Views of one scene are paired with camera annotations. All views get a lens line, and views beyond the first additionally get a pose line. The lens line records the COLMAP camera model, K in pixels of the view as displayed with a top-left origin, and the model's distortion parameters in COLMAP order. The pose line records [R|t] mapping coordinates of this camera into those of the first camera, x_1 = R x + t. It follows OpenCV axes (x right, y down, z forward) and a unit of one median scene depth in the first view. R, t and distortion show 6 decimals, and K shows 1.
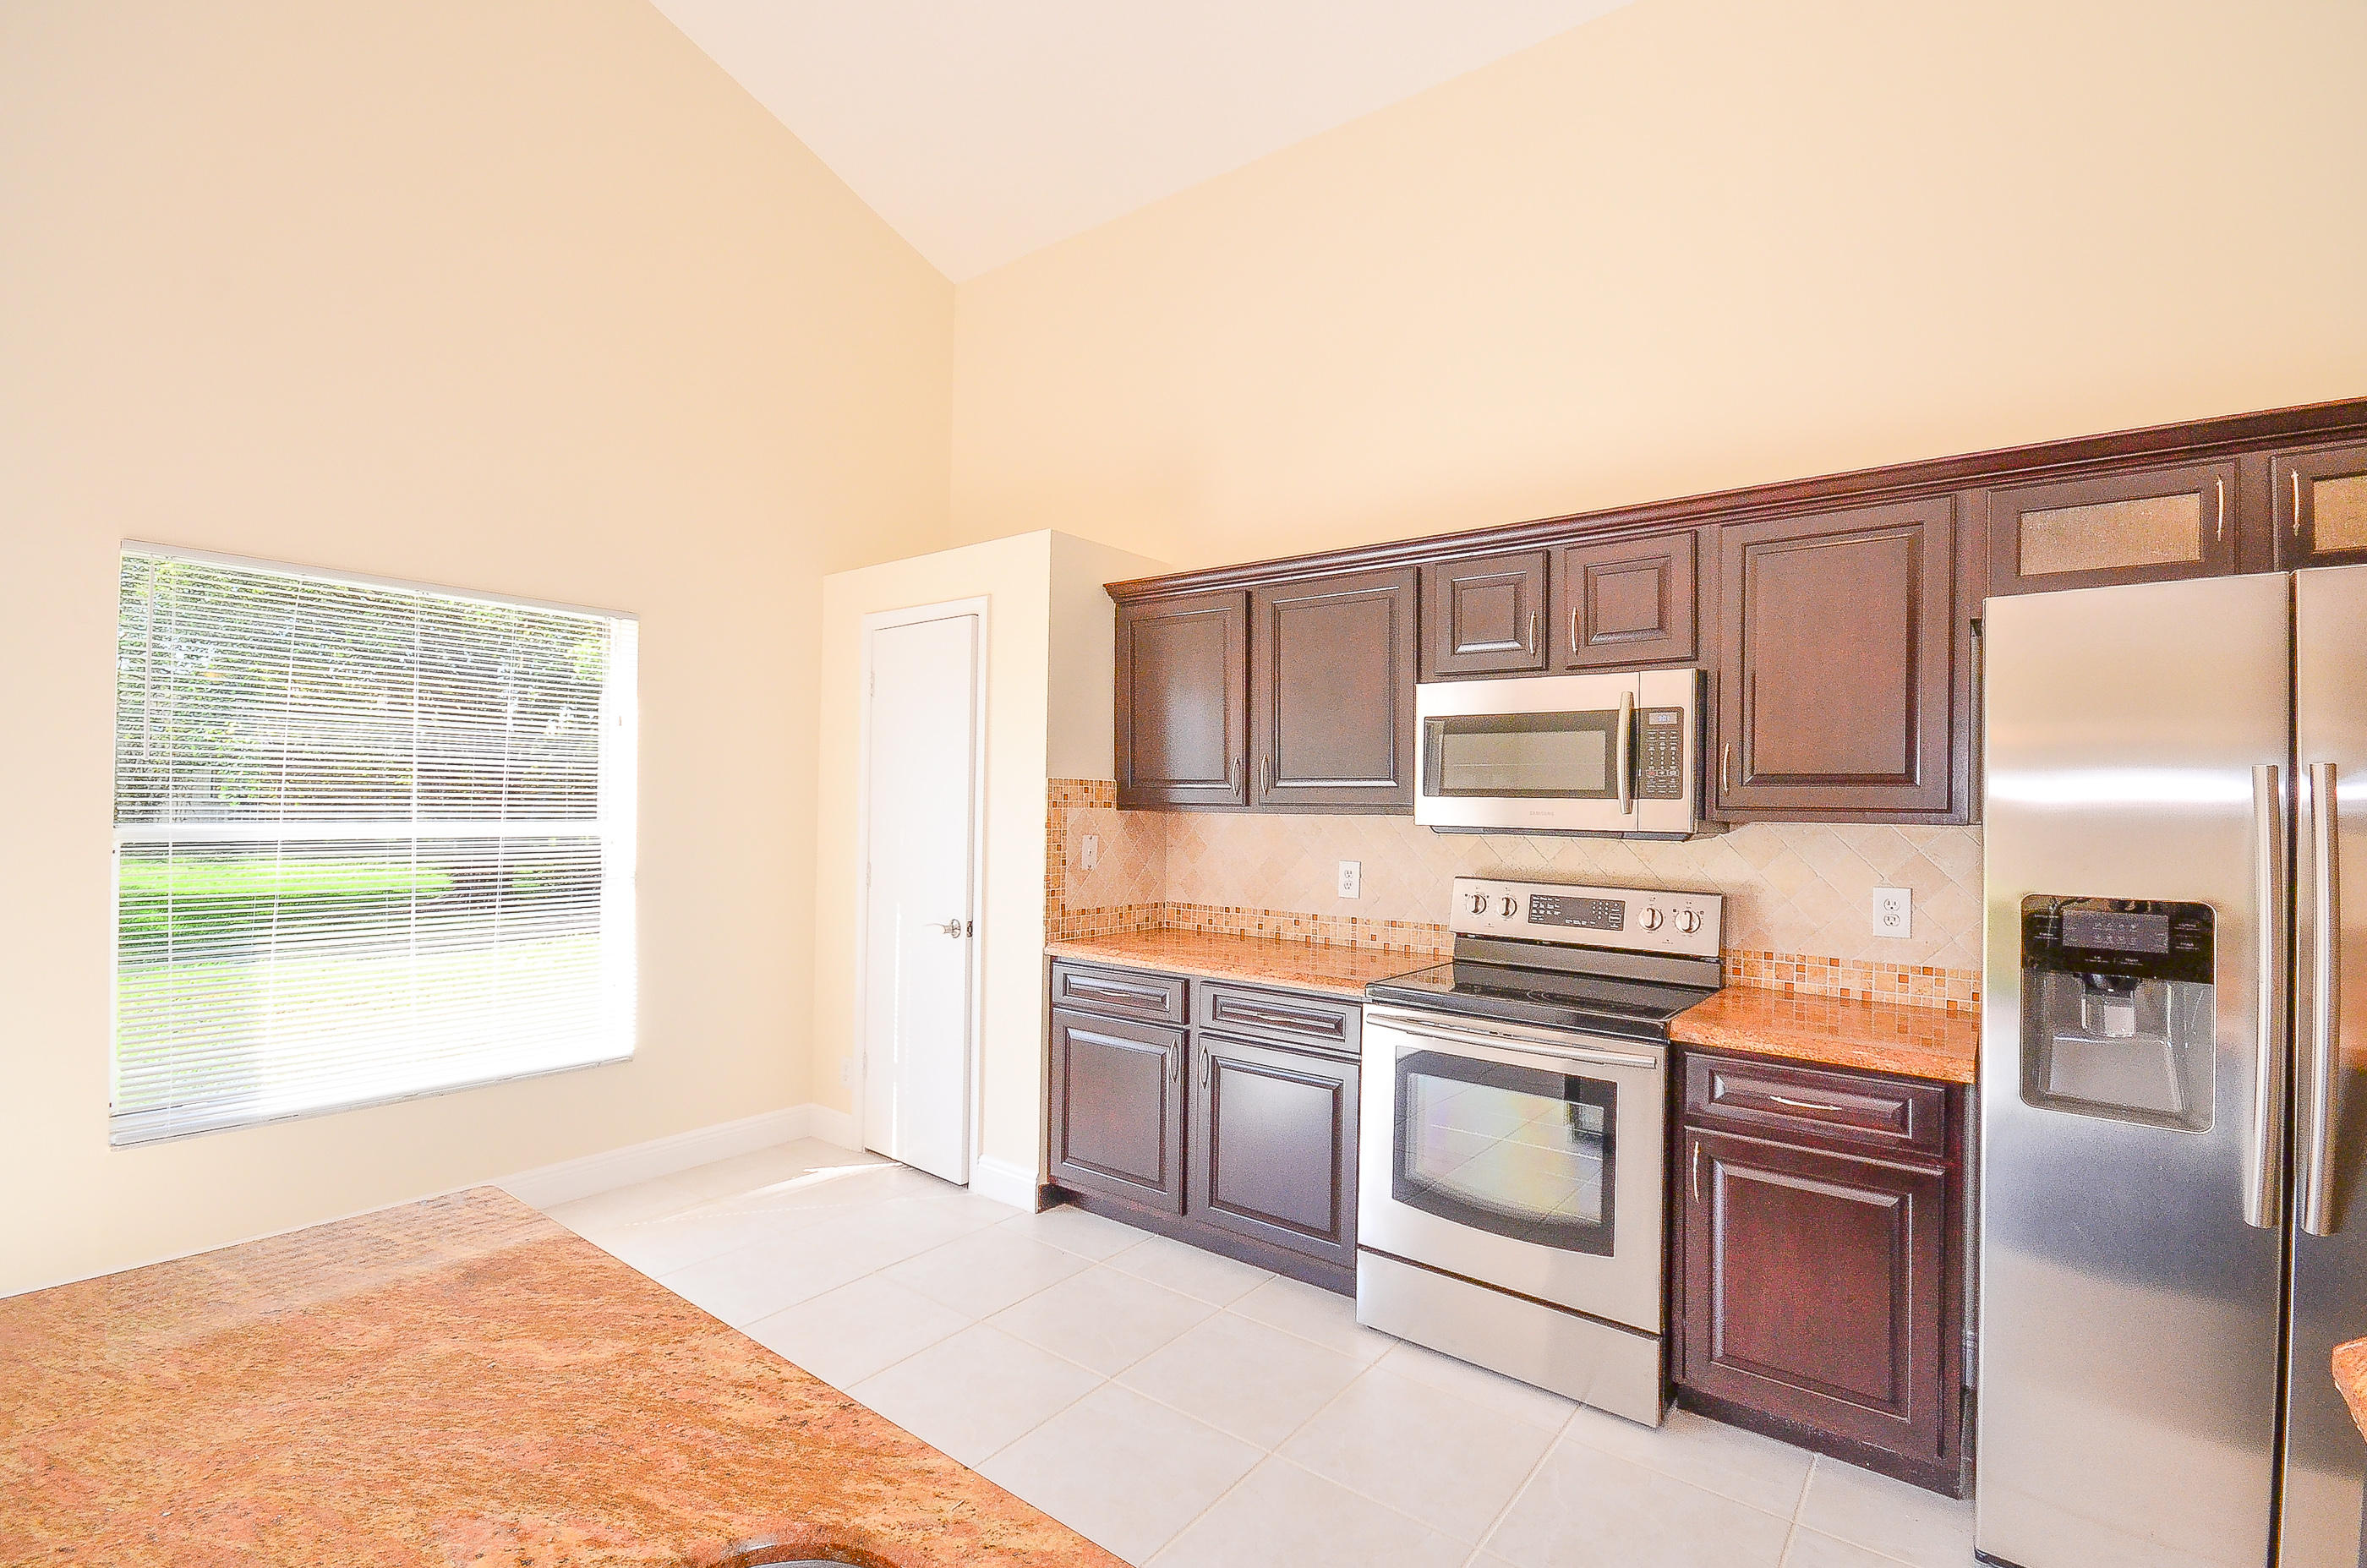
lens RADIAL K [[1050.9, 0, 1183.5], [0, 1050.9, 784.0], [0, 0, 1]] dist [0.000893, -0.000135]
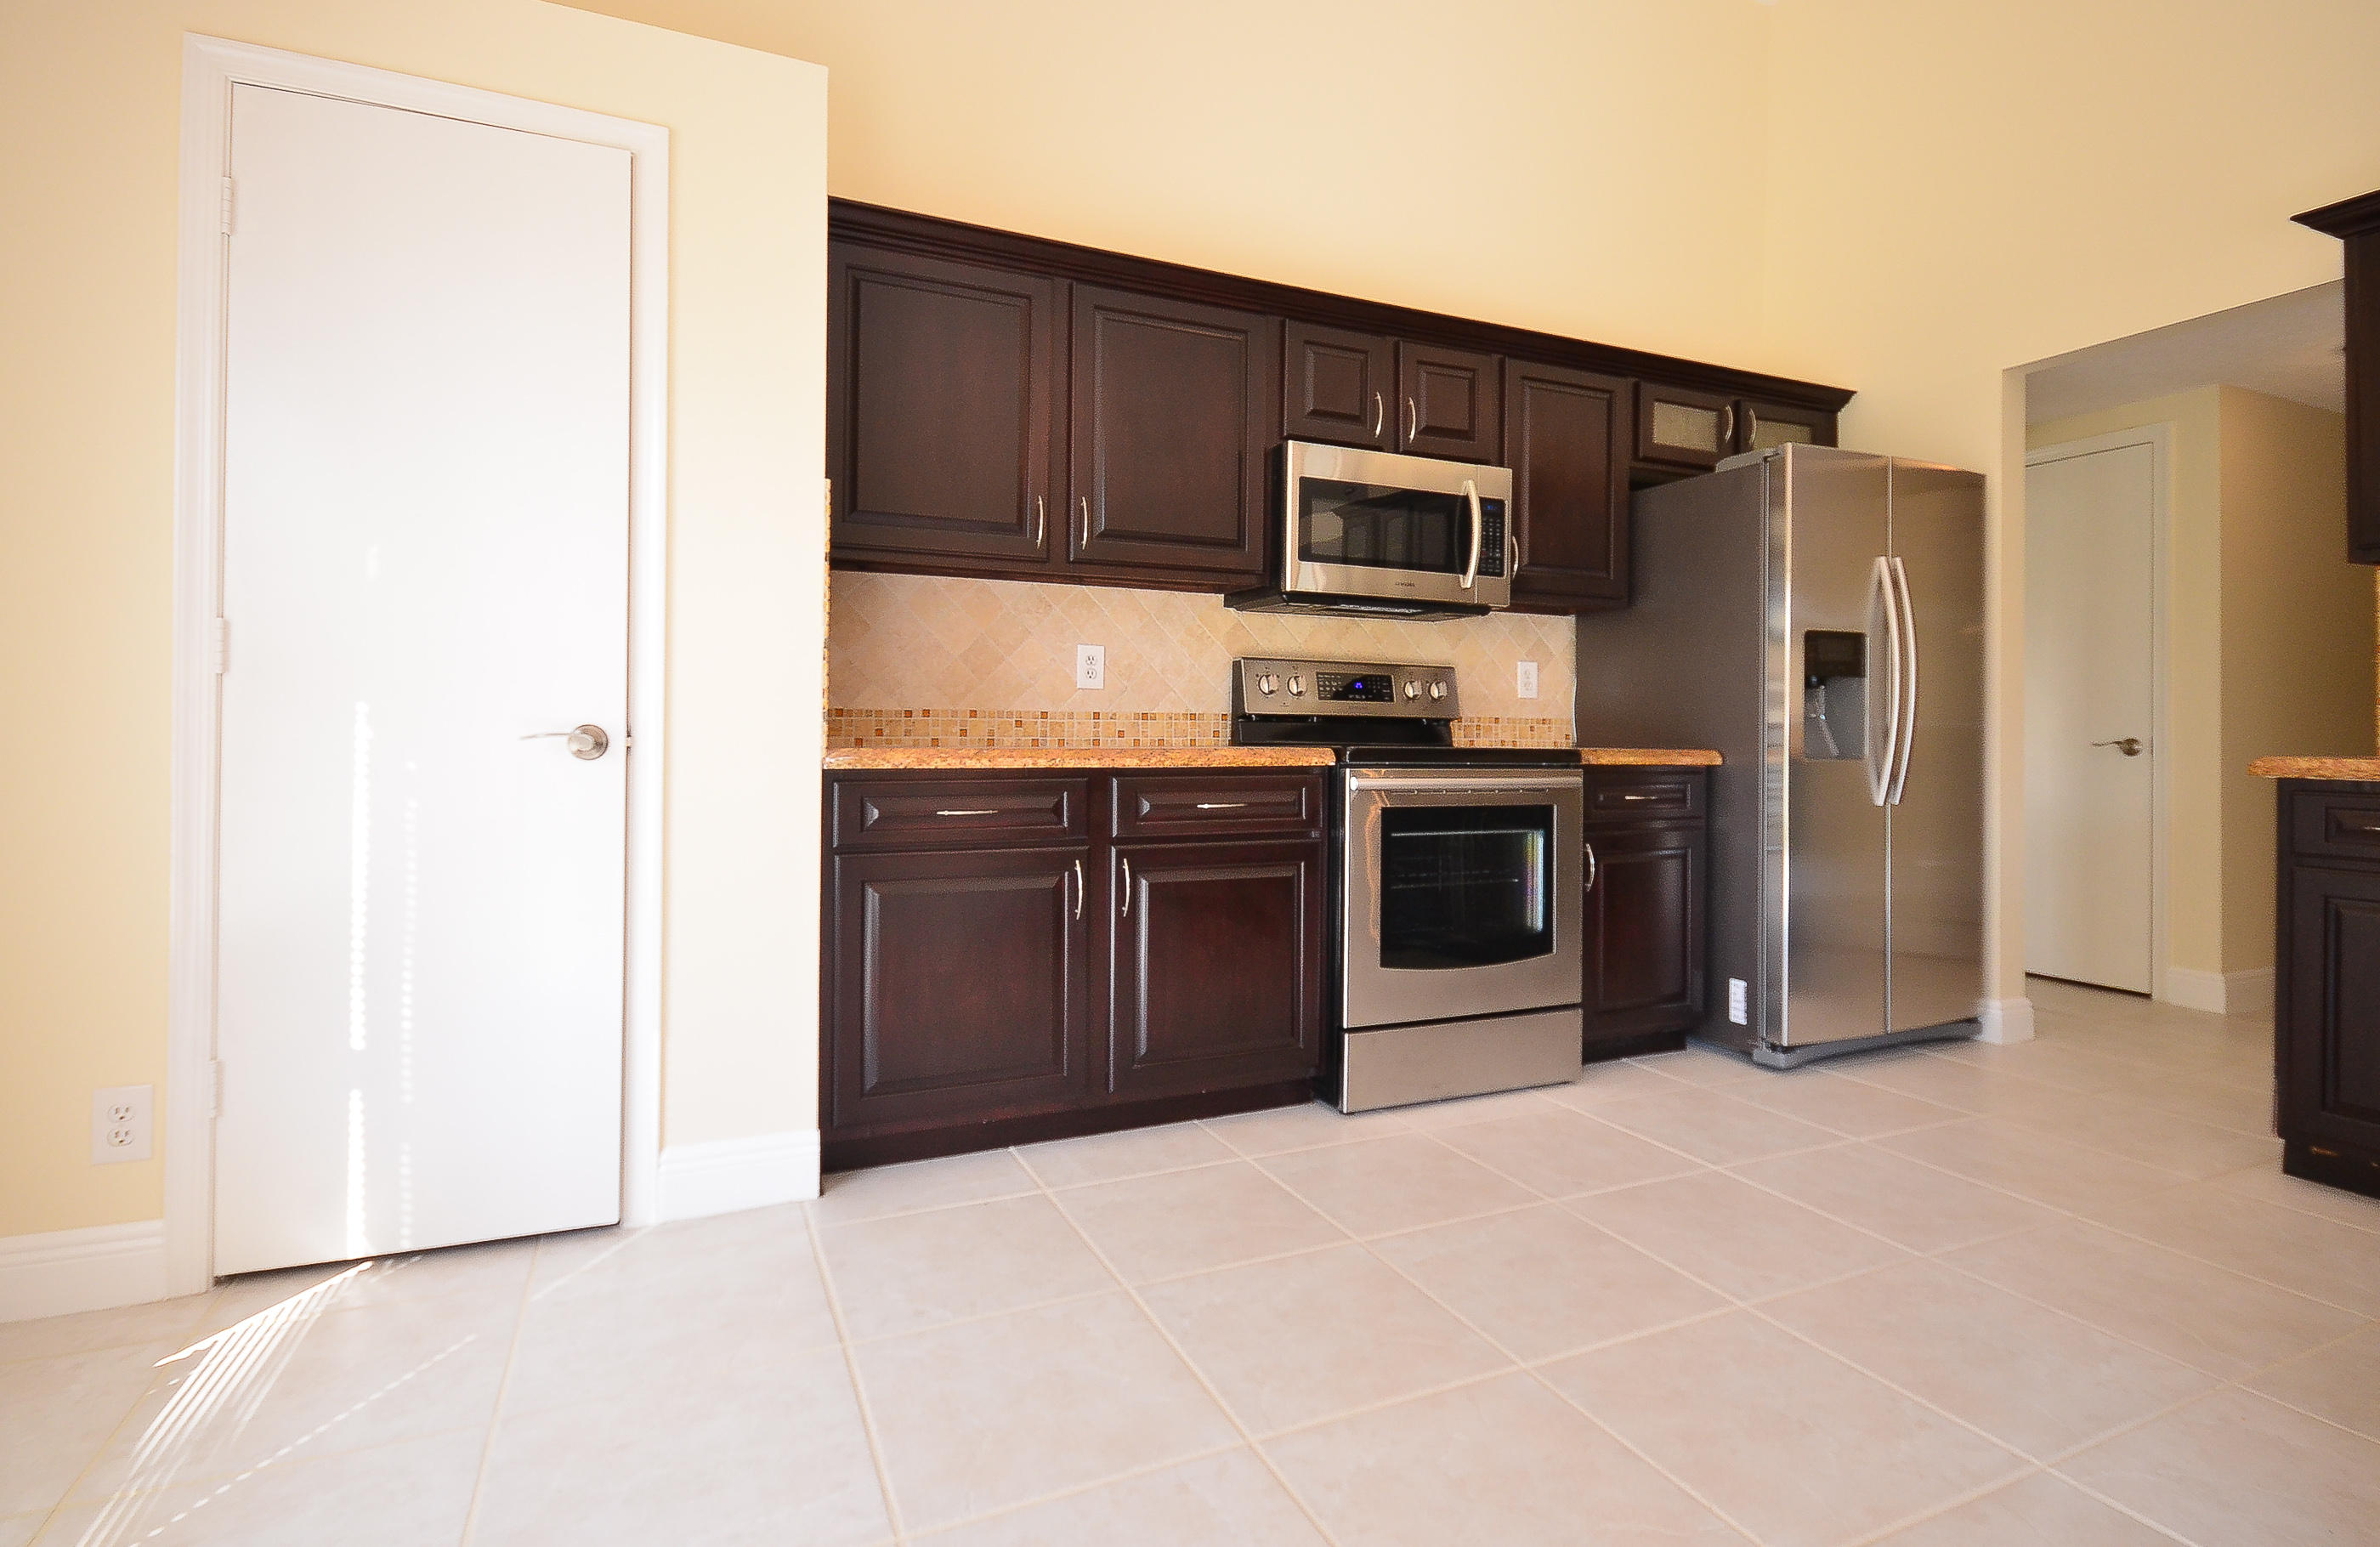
lens RADIAL K [[1150.0, 0, 1189.3], [0, 1150.0, 706.4], [0, 0, 1]] dist [-0.001798, -0.000263]
pose [[0.477680, 0.011509, 0.878458, -0.625641], [-0.018456, 0.999825, -0.003064, 0.127565], [-0.878340, -0.014749, 0.477809, 0.512551]]
